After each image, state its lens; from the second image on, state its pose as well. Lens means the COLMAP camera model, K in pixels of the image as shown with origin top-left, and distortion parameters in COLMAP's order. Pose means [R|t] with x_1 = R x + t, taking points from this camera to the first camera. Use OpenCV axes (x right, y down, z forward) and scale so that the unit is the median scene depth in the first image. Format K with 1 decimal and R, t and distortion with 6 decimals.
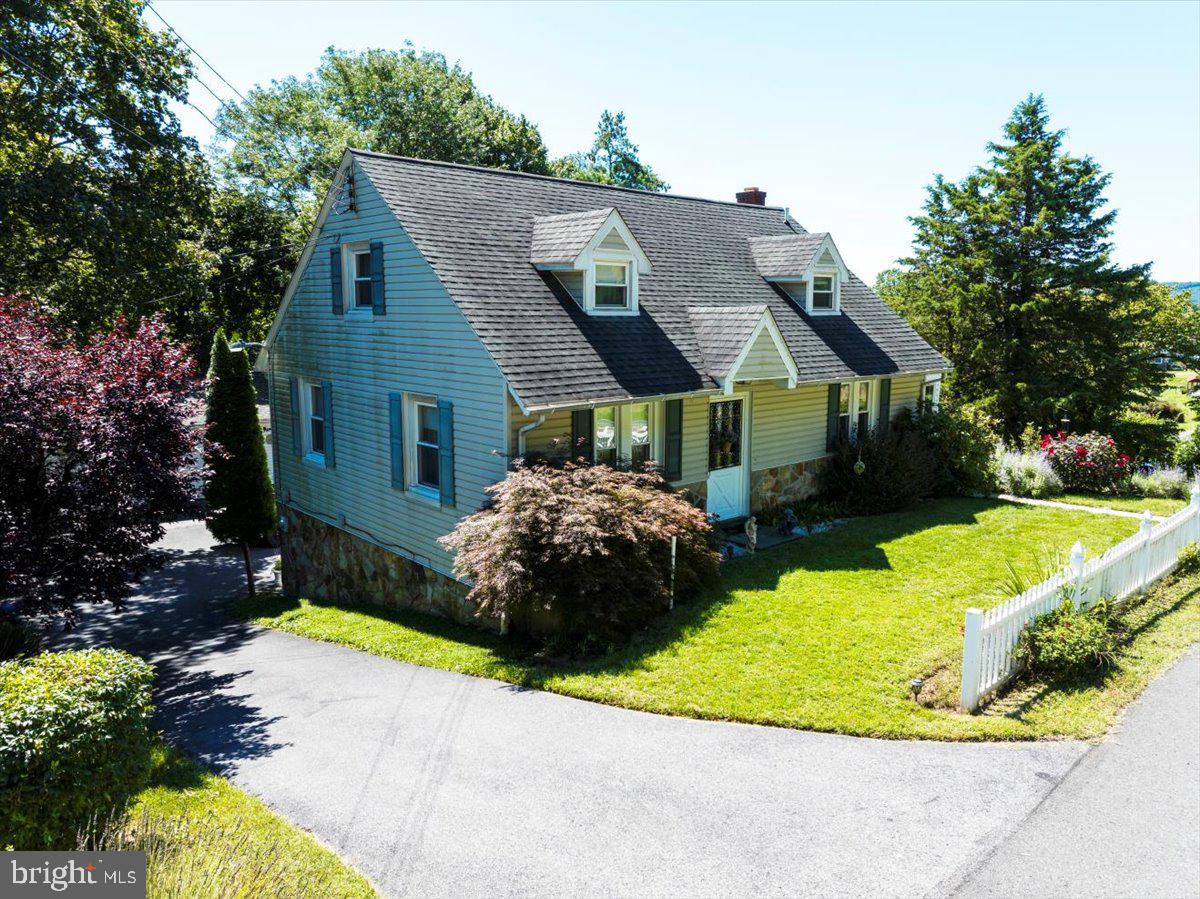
lens RADIAL K [[857.5, 0, 599.4], [0, 857.5, 446.7], [0, 0, 1]] dist [-0.053519, -0.008788]
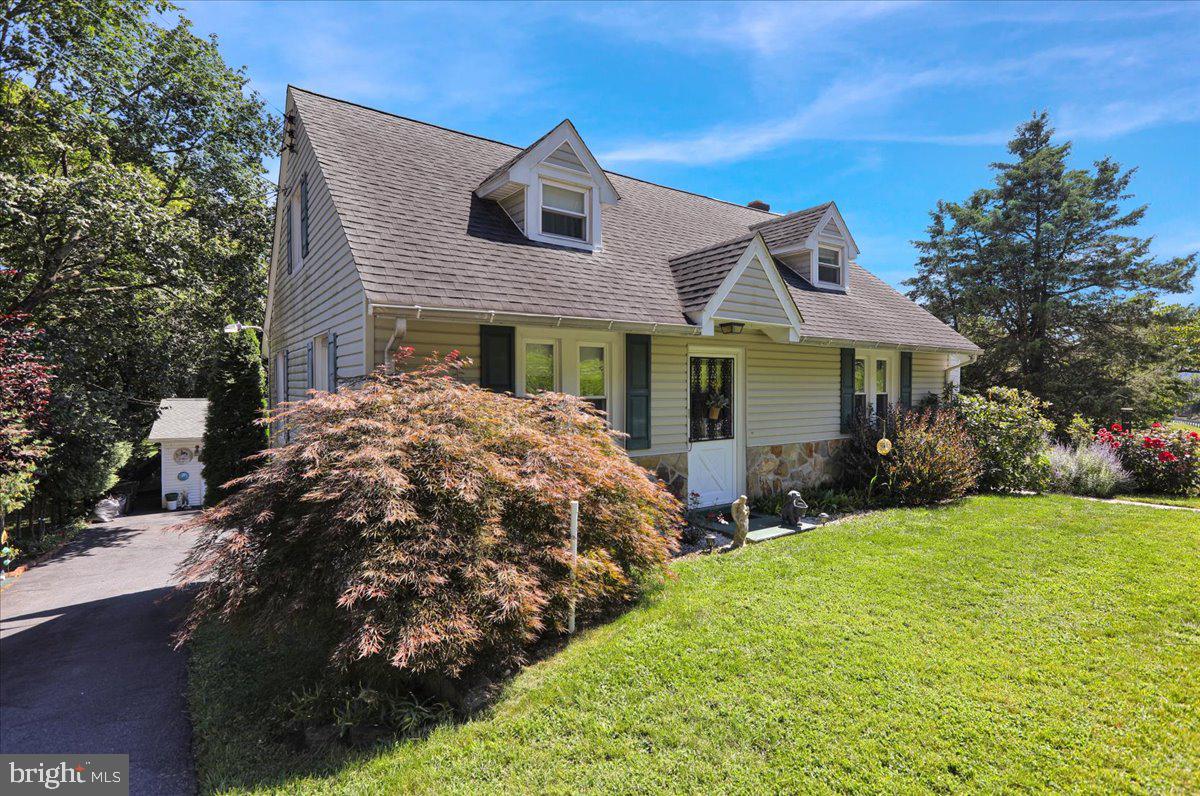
lens RADIAL K [[582.1, 0, 599.1], [0, 582.1, 398.7], [0, 0, 1]] dist [-0.005694, 0.000533]
pose [[0.992311, -0.003221, -0.123730, 0.103017], [-0.014295, 0.989988, -0.140423, 0.062045], [0.122943, 0.141112, 0.982330, 0.415327]]
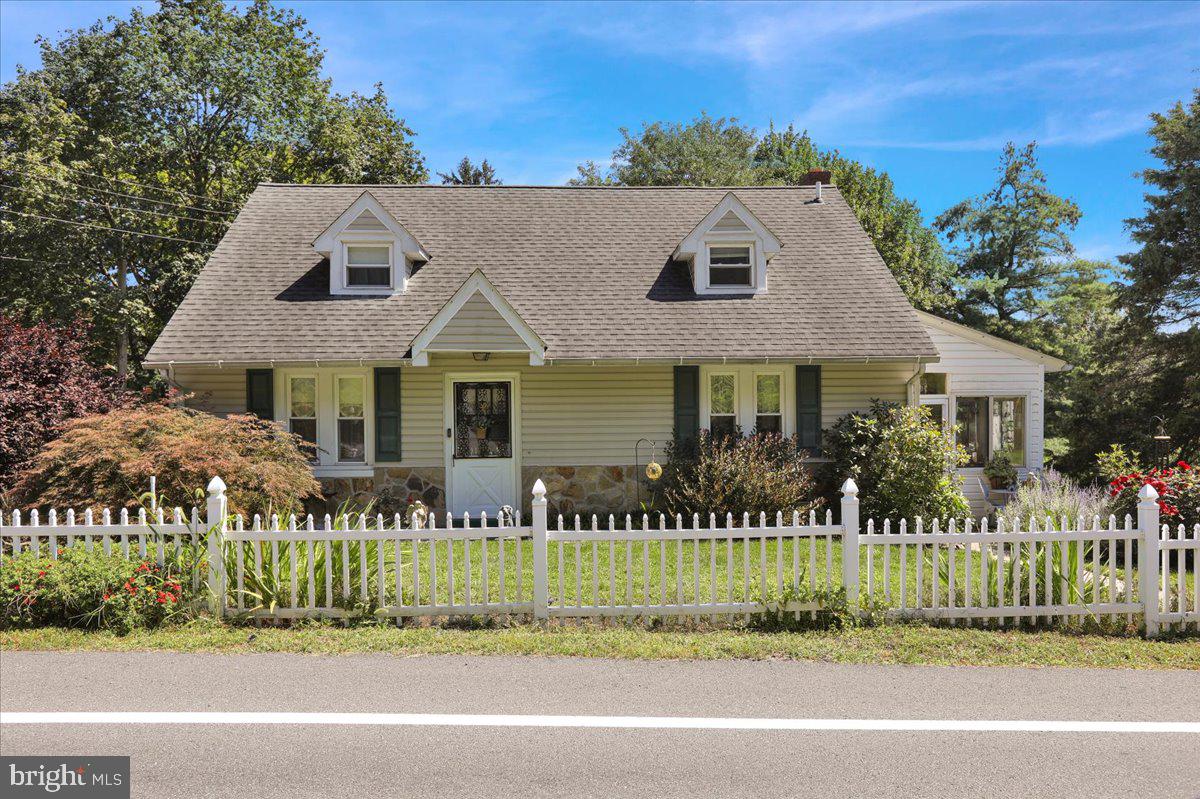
lens RADIAL K [[849.8, 0, 602.2], [0, 849.8, 407.6], [0, 0, 1]] dist [-0.024805, 0.000545]
pose [[0.776560, -0.008198, -0.629990, 0.758978], [-0.090050, 0.988205, -0.123861, 0.067676], [0.623575, 0.152916, 0.766662, 0.375922]]
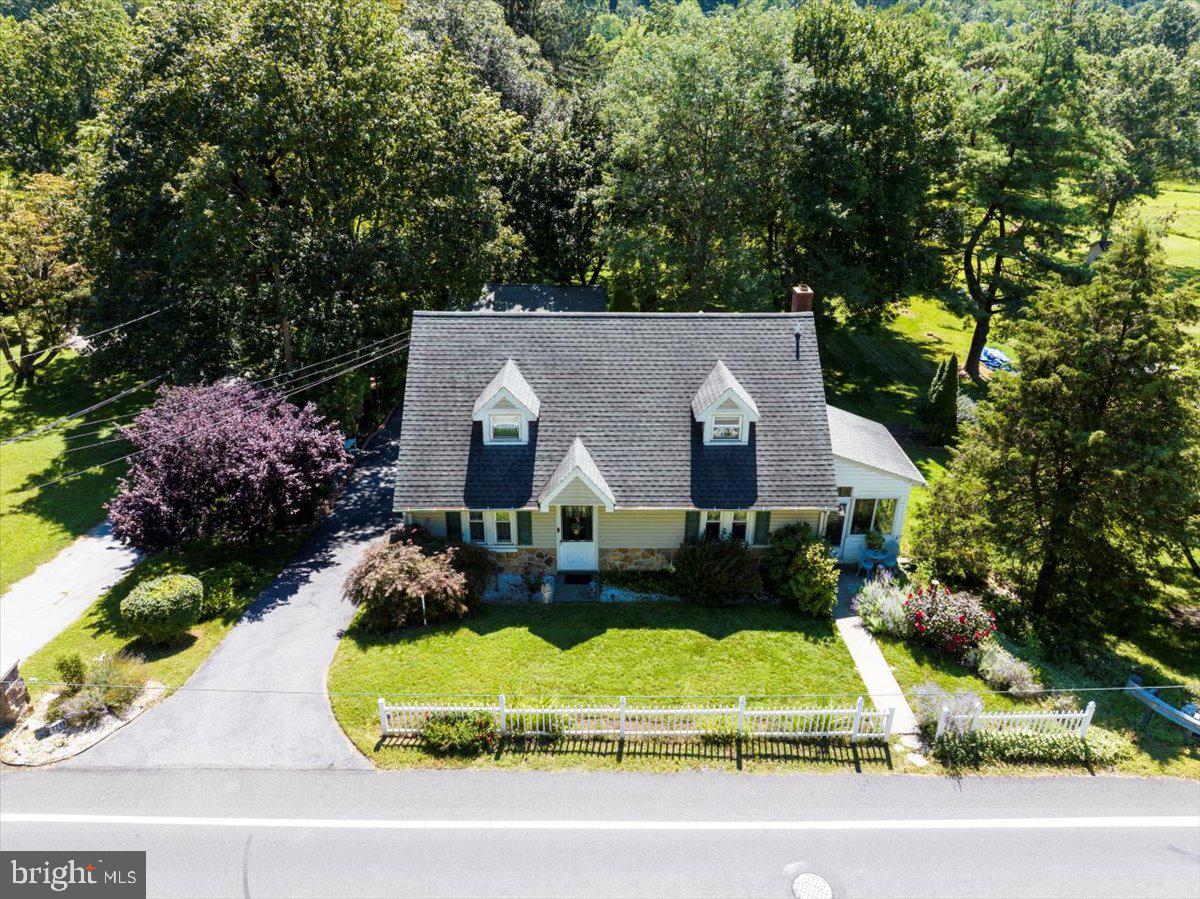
lens RADIAL K [[857.5, 0, 599.8], [0, 857.5, 448.6], [0, 0, 1]] dist [-0.053519, -0.008788]
pose [[0.750947, 0.296438, -0.590087, 1.015048], [-0.107182, 0.936446, 0.334037, -0.641659], [0.651606, -0.187597, 0.734995, -0.104858]]
